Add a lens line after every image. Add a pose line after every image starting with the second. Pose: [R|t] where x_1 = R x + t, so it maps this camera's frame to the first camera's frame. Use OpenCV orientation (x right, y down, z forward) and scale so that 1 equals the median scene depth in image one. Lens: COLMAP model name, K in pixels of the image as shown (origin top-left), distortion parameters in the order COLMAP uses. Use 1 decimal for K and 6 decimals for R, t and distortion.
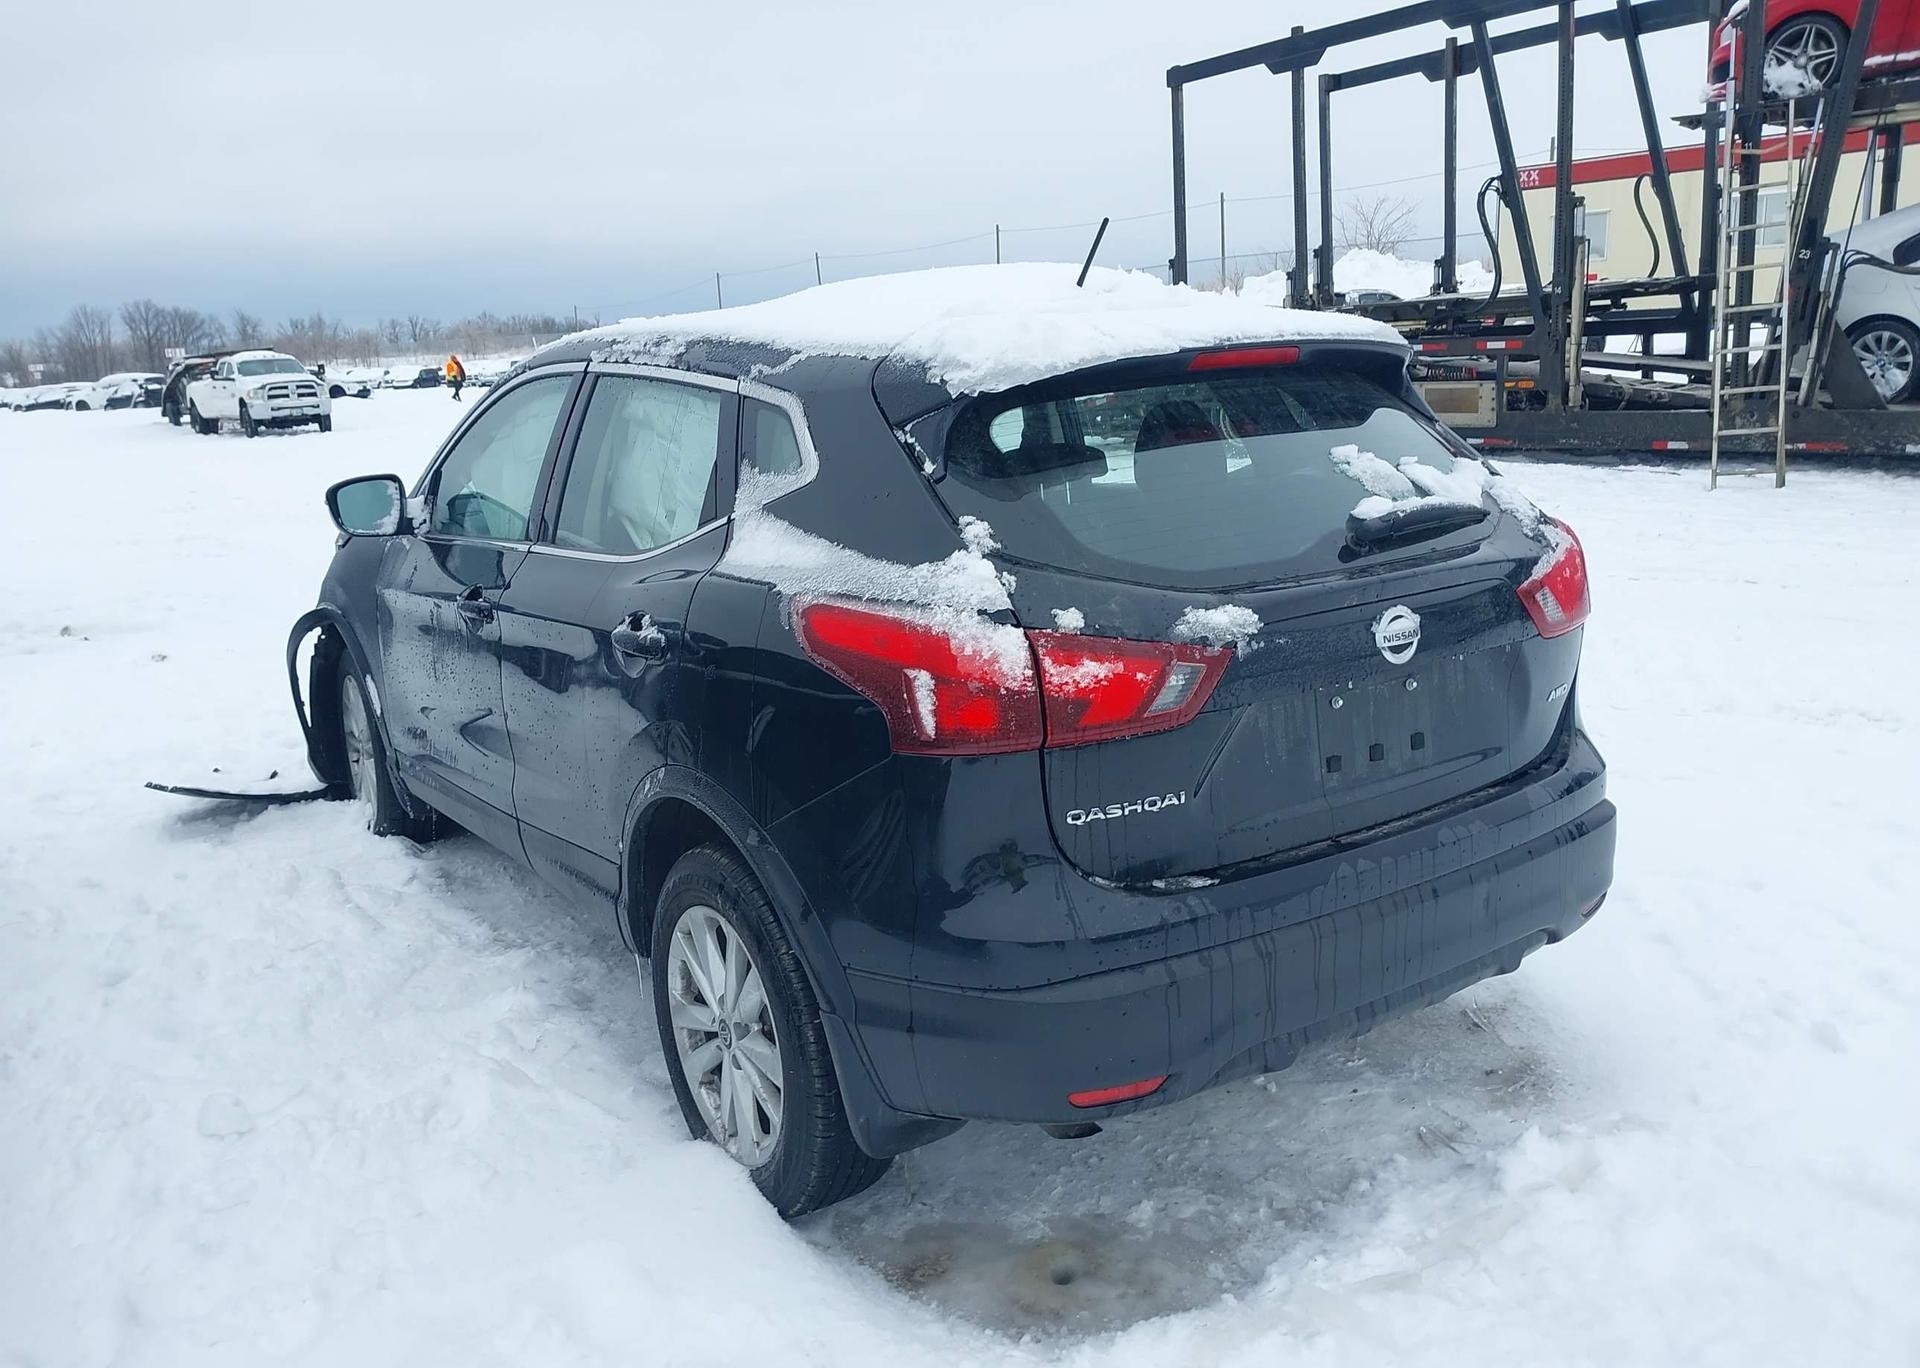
lens RADIAL K [[1560.6, 0, 960.0], [0, 1560.6, 684.0], [0, 0, 1]] dist [0.041605, -0.022946]
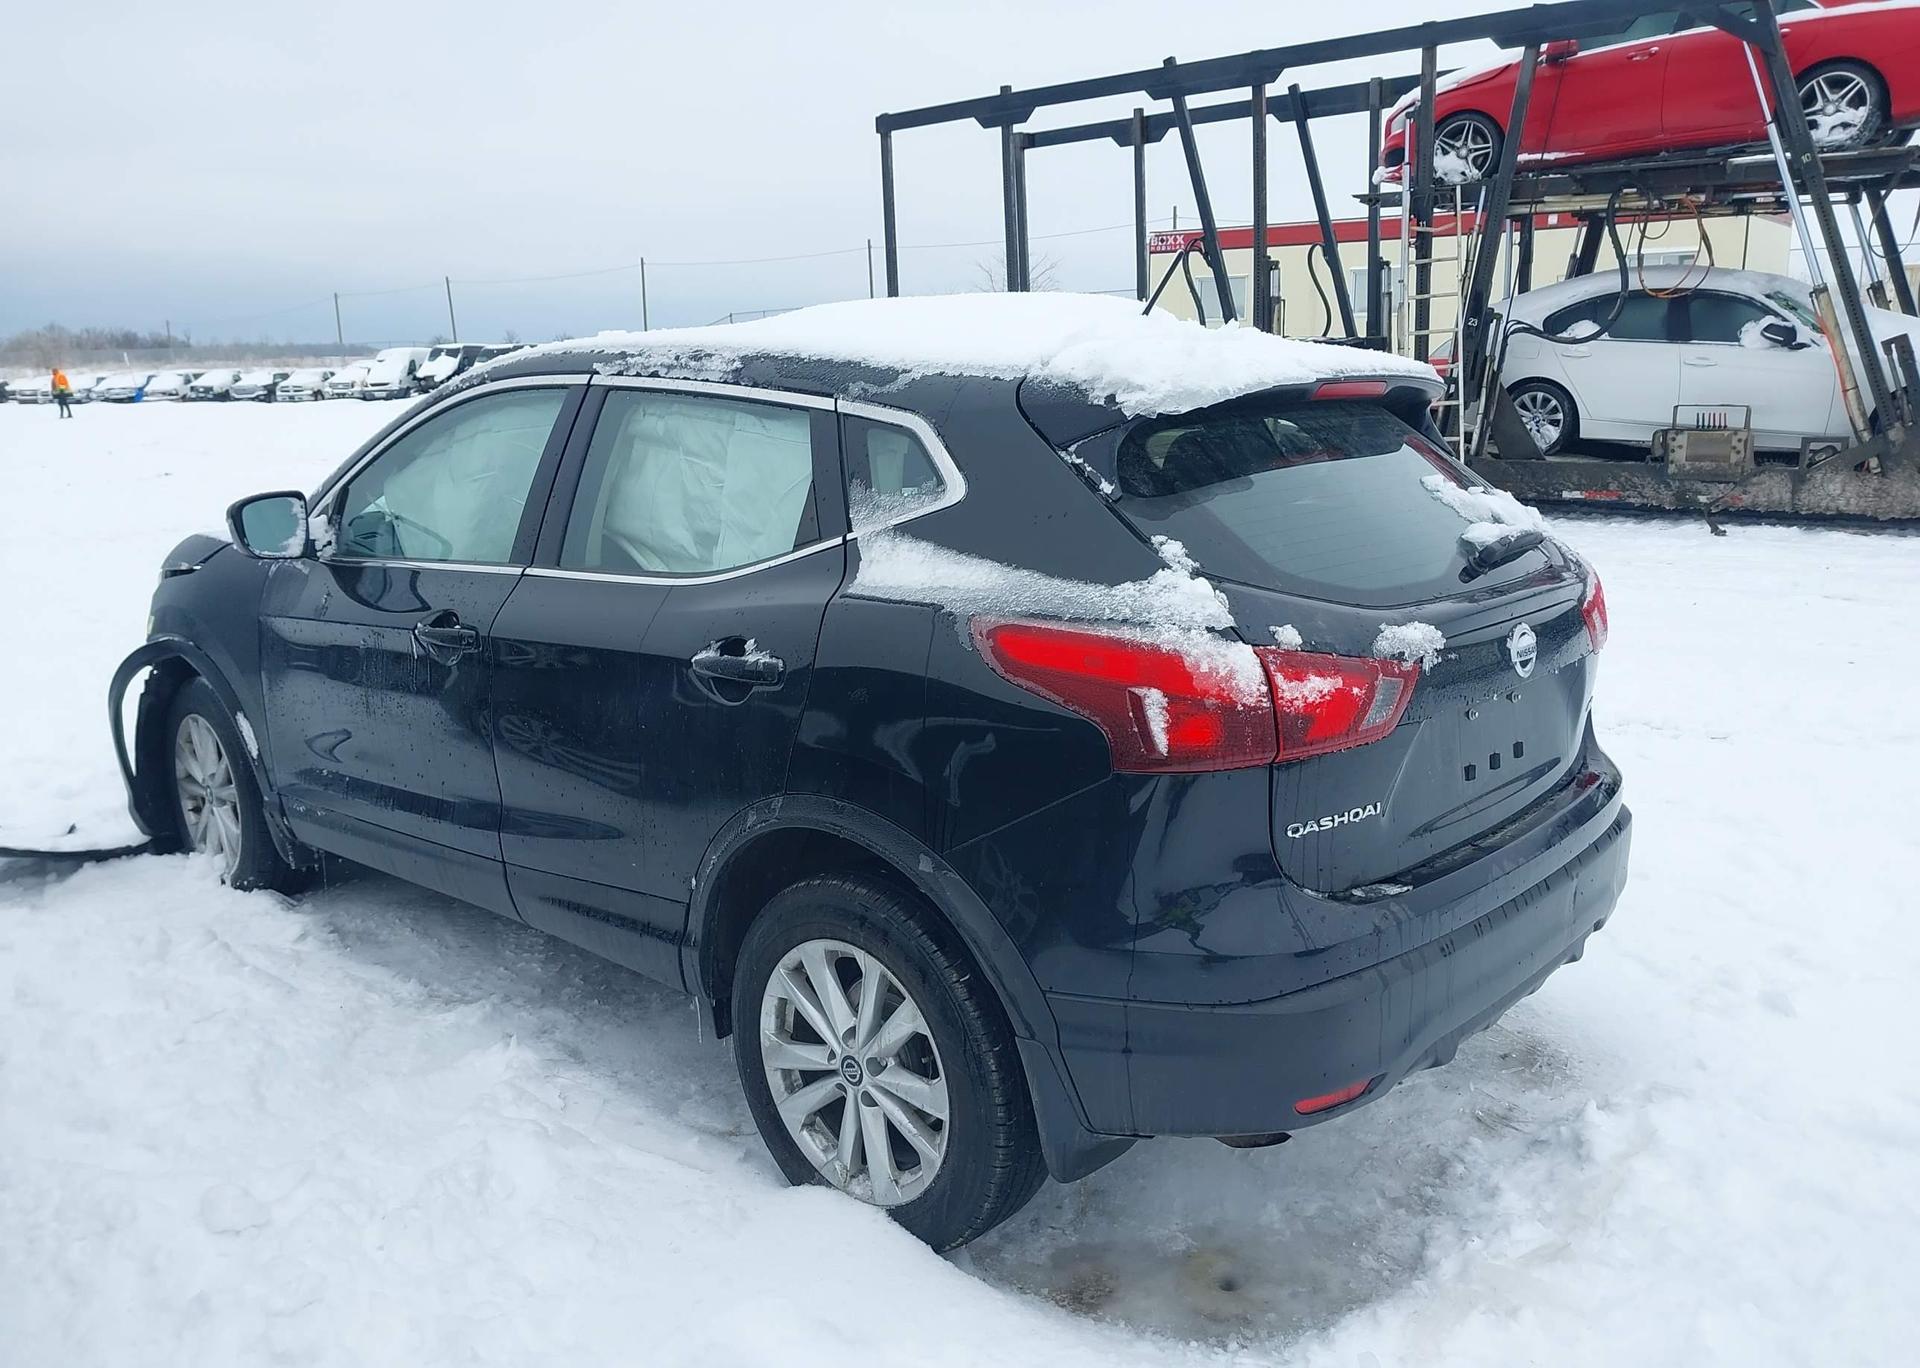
lens RADIAL K [[1535.4, 0, 1003.1], [0, 1535.4, 690.3], [0, 0, 1]] dist [0.026662, 0.001293]
pose [[0.970941, -0.015425, 0.238823, -0.271641], [0.019274, 0.999719, -0.013788, 0.003275], [-0.238544, 0.017991, 0.970965, 0.049098]]
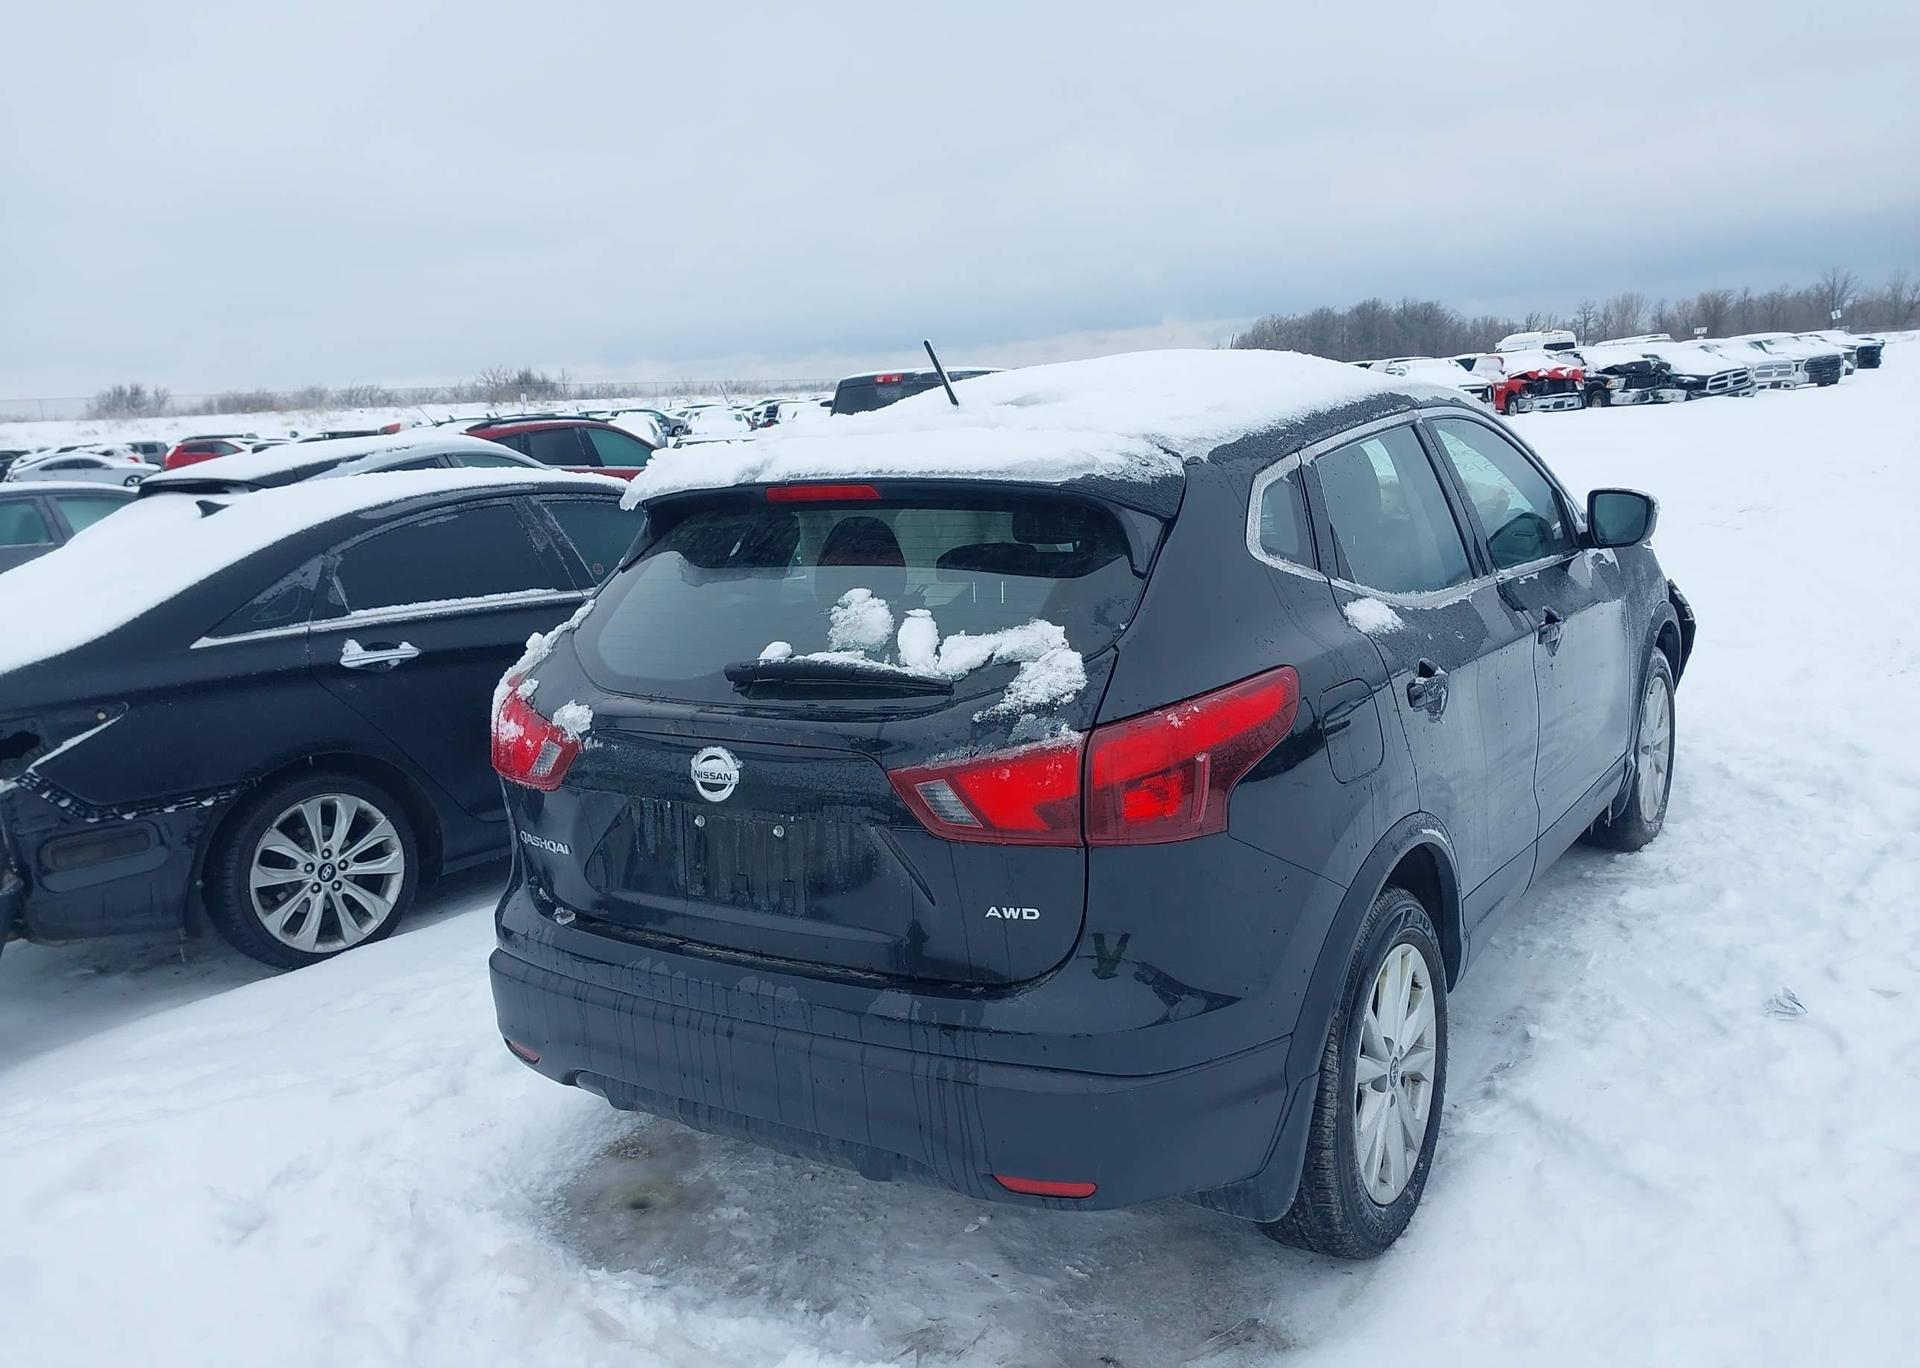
lens RADIAL K [[1551.7, 0, 961.4], [0, 1551.7, 694.0], [0, 0, 1]] dist [0.093627, -0.123803]
pose [[0.358683, 0.203657, -0.910972, 1.076073], [-0.149994, 0.975803, 0.159092, -0.231025], [0.921329, 0.079577, 0.380552, 0.637664]]
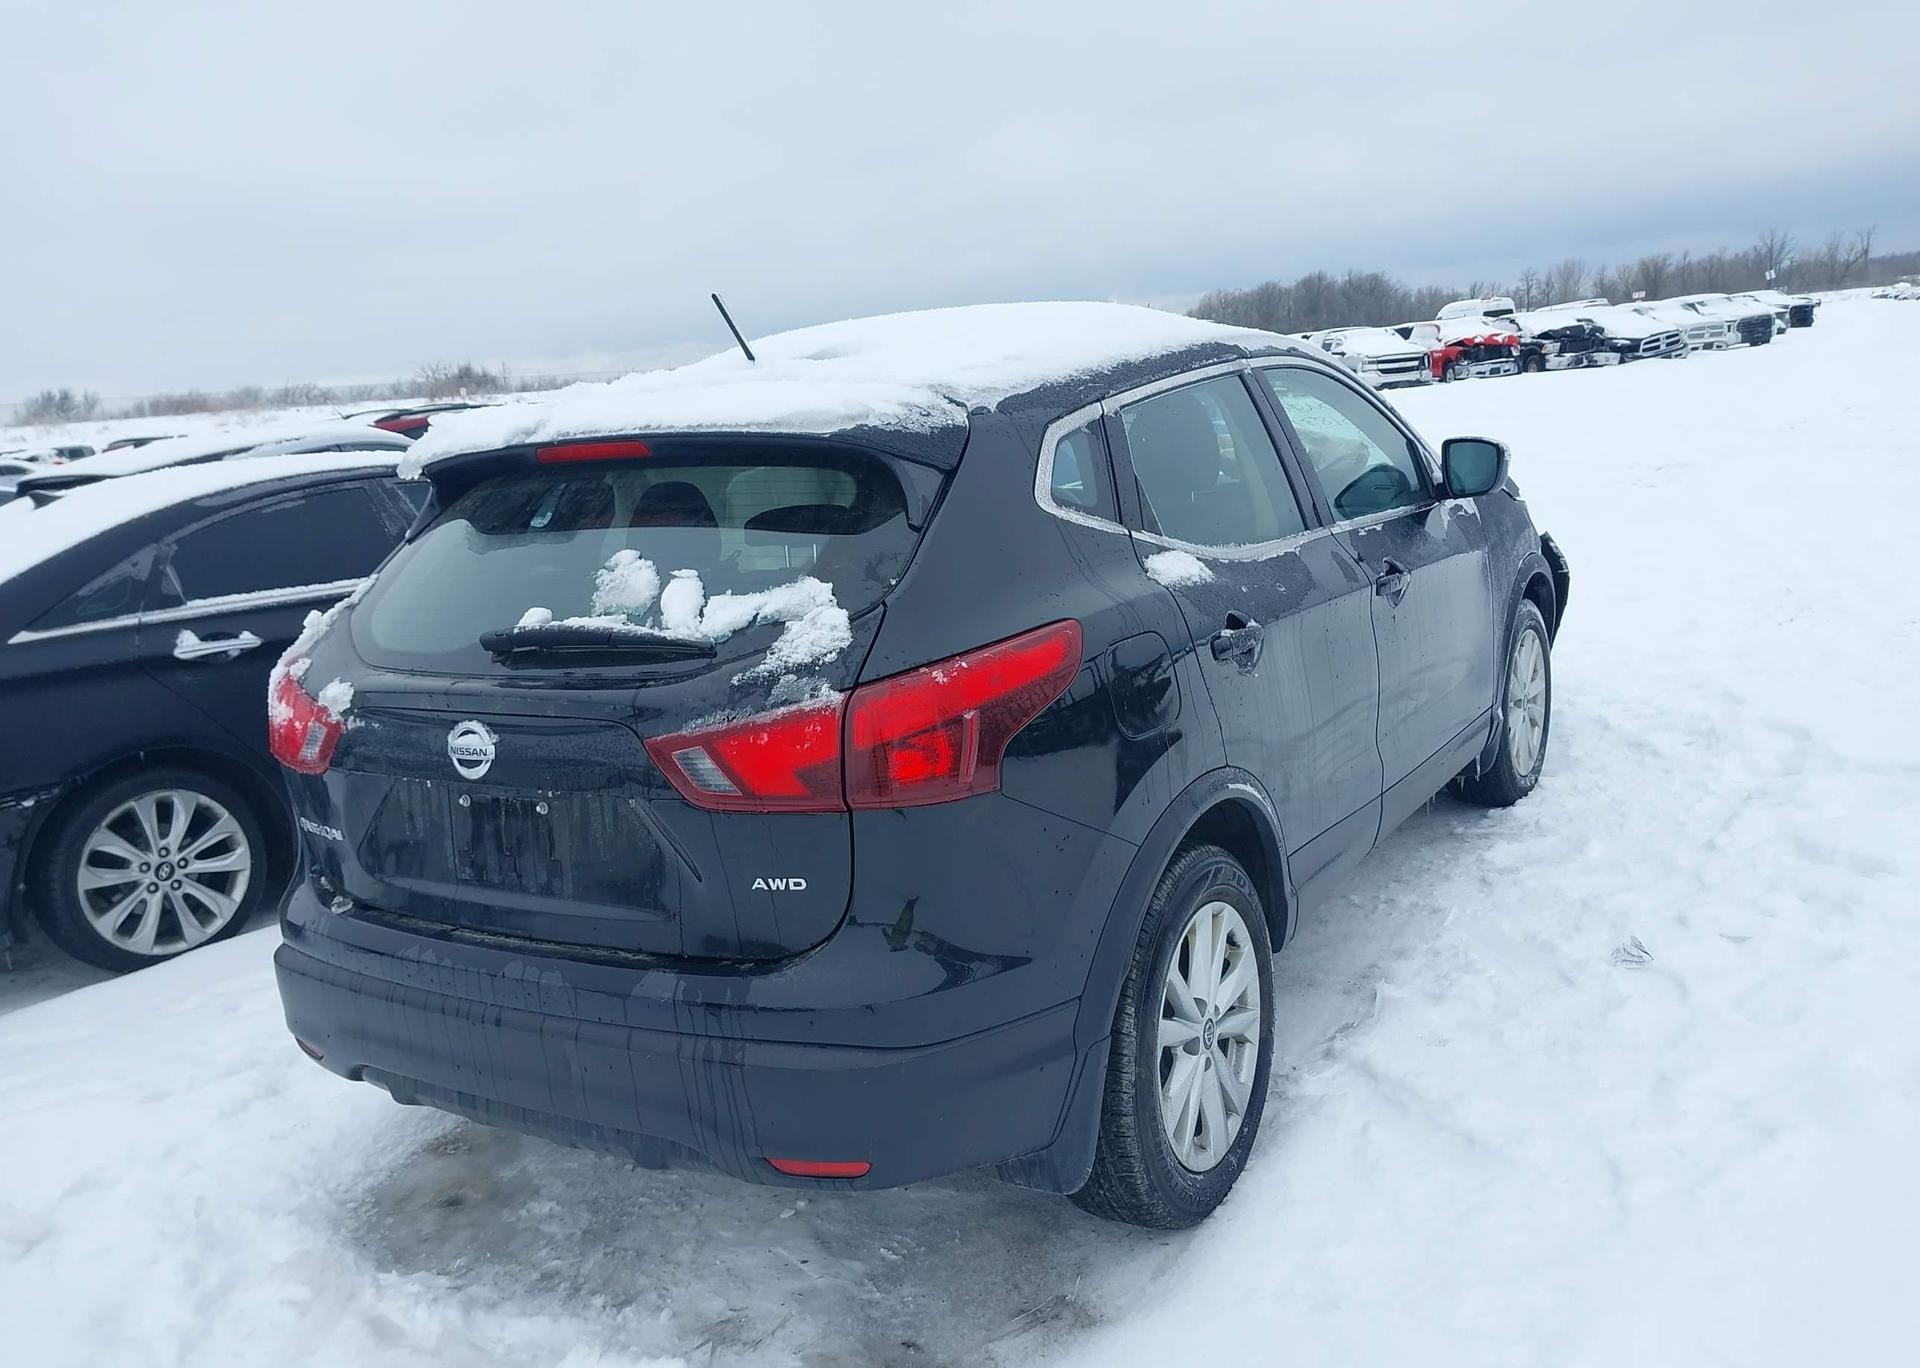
lens RADIAL K [[1560.6, 0, 960.0], [0, 1560.6, 684.0], [0, 0, 1]] dist [0.041605, -0.022946]
pose [[0.383188, 0.195256, -0.902797, 1.086232], [-0.123304, 0.979467, 0.159503, -0.226788], [0.915403, 0.050199, 0.399395, 0.749715]]
